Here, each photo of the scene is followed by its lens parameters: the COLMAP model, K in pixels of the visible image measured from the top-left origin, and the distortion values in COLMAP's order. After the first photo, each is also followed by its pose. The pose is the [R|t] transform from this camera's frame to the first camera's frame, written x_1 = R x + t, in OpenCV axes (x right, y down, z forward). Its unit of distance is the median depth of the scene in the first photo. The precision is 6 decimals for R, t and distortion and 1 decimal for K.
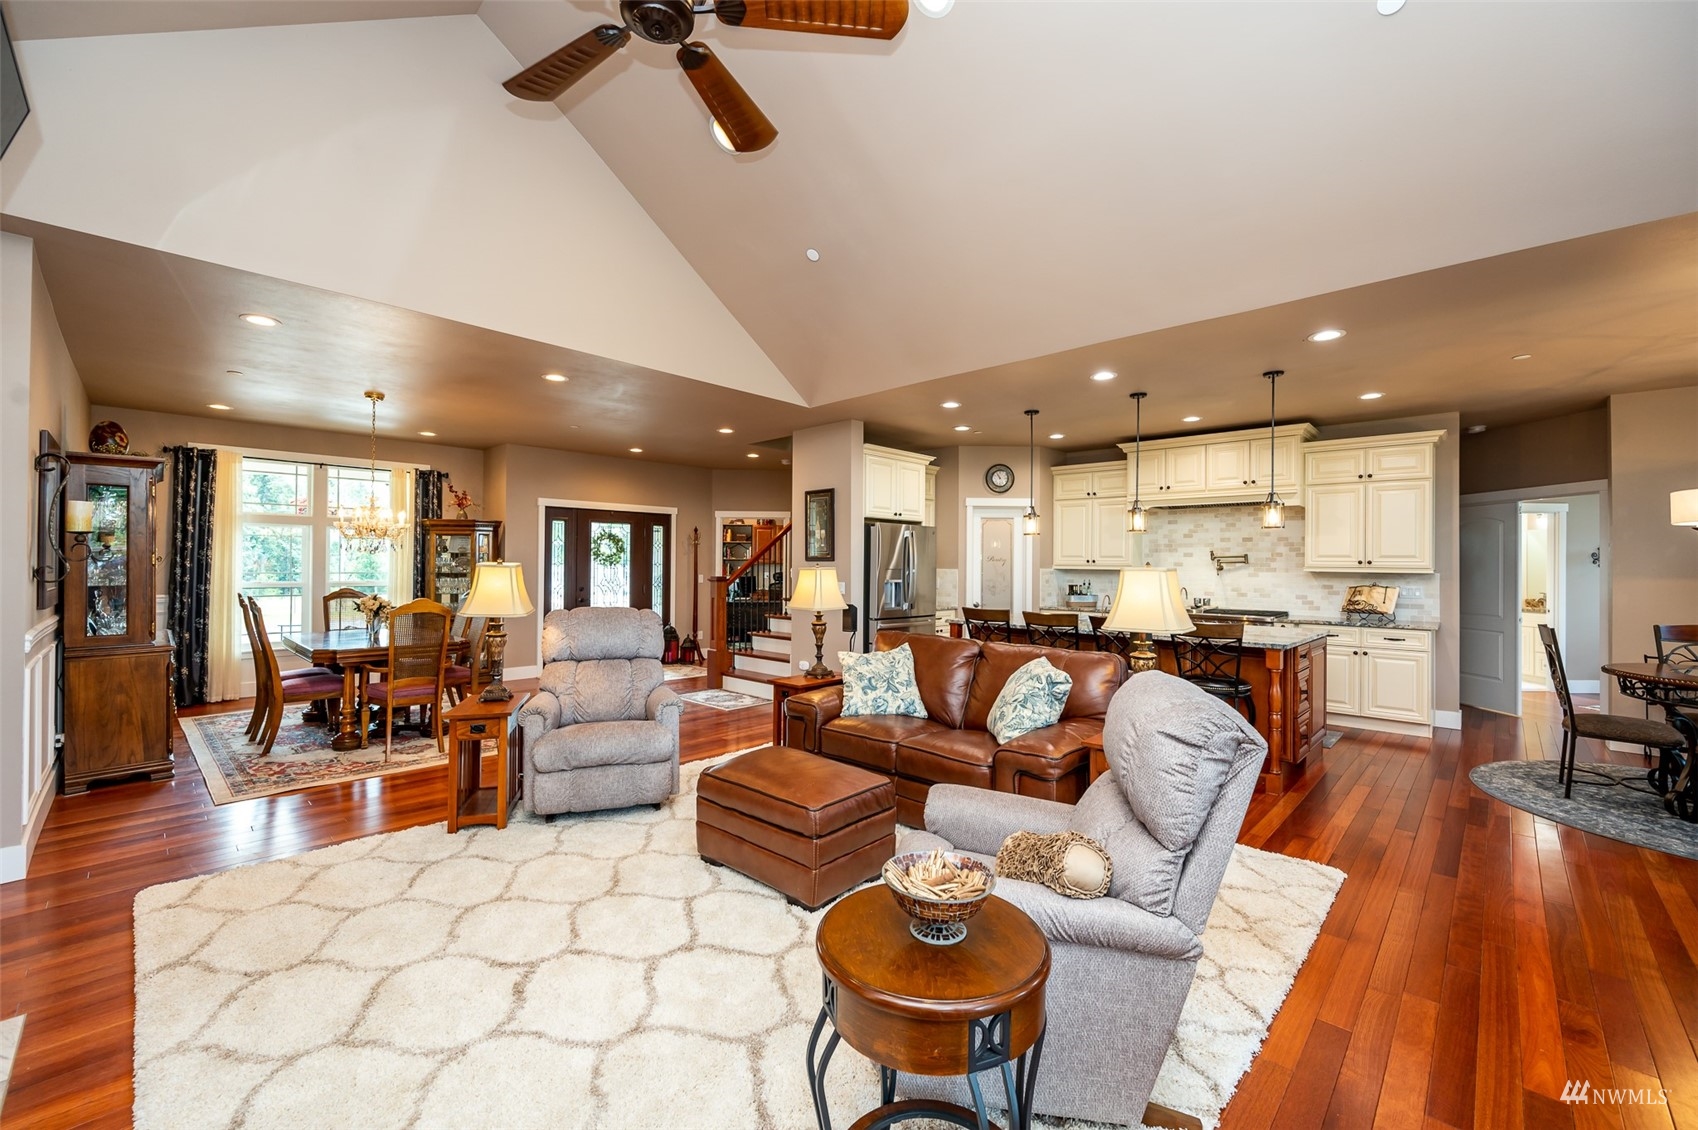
lens RADIAL K [[682.0, 0, 854.3], [0, 682.0, 559.2], [0, 0, 1]] dist [-0.004851, 0.001109]
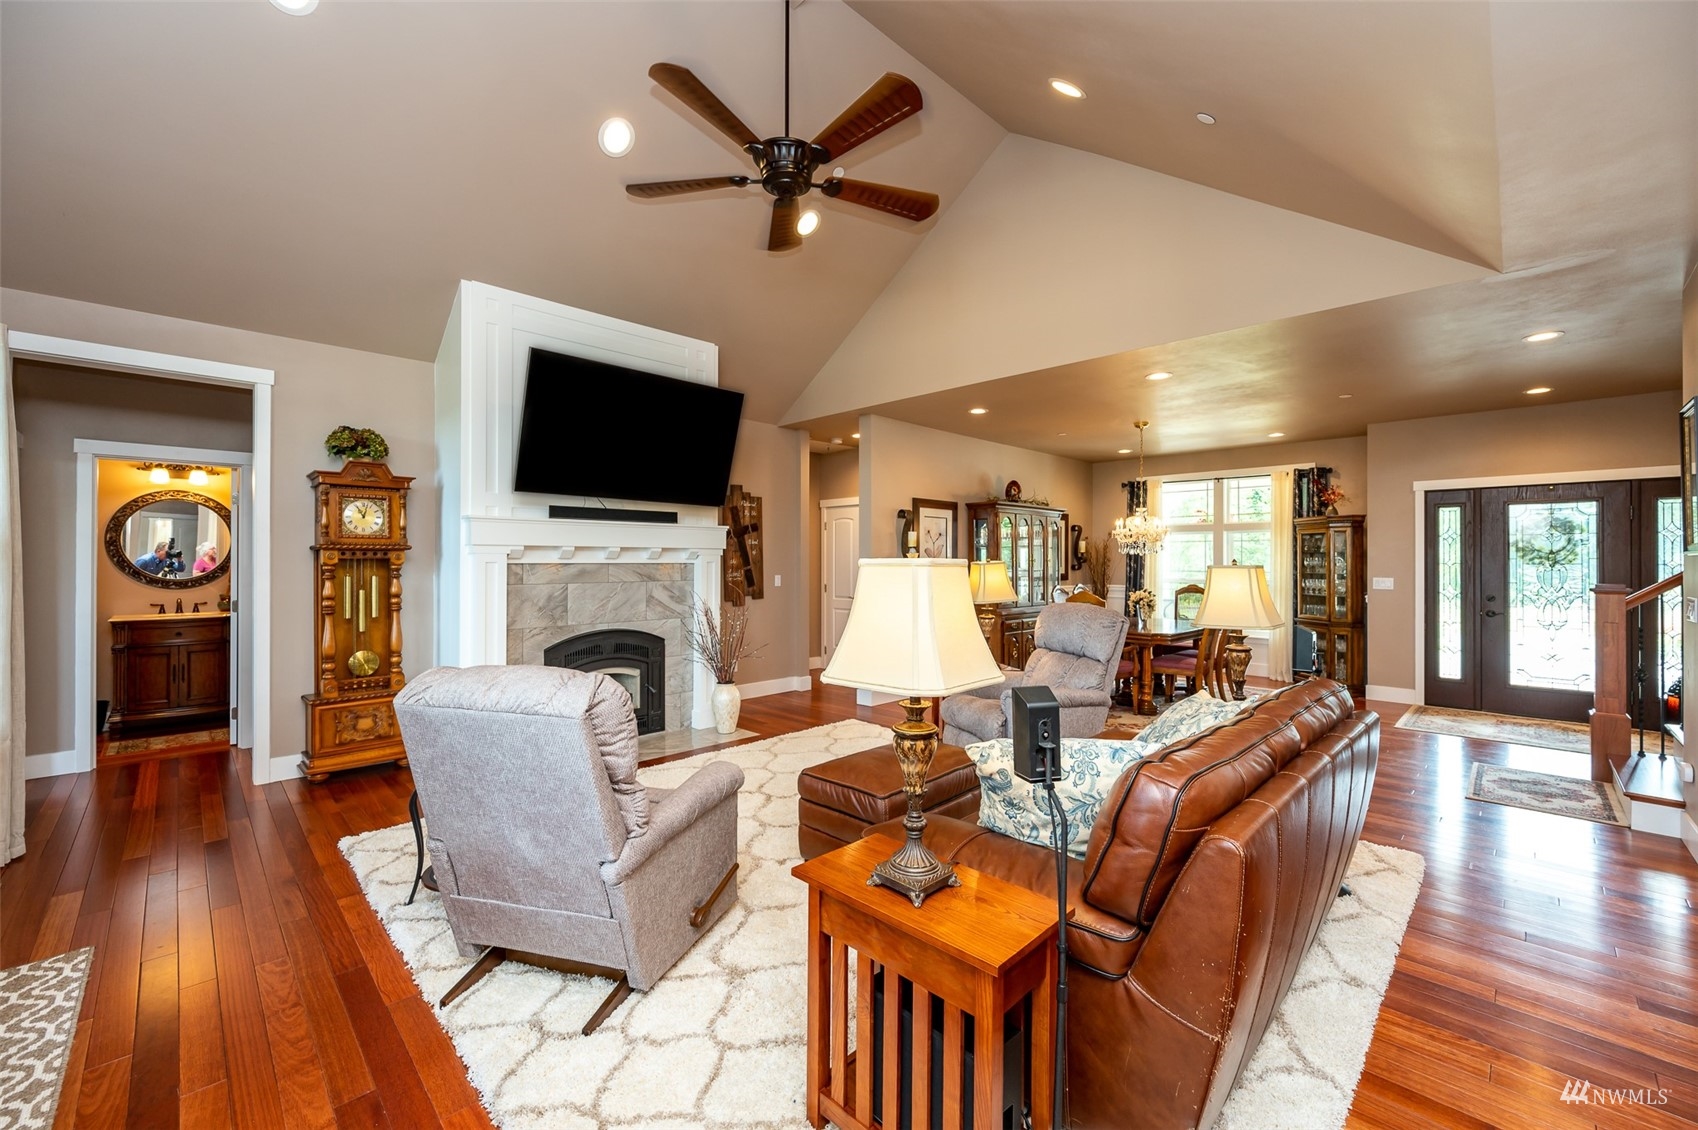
lens RADIAL K [[682.0, 0, 860.5], [0, 682.0, 561.0], [0, 0, 1]] dist [-0.004851, 0.001109]
pose [[-0.013837, -0.007349, -0.999877, 0.416957], [0.004455, 0.999963, -0.007411, 0.008095], [0.999894, -0.004557, -0.013804, 0.427361]]
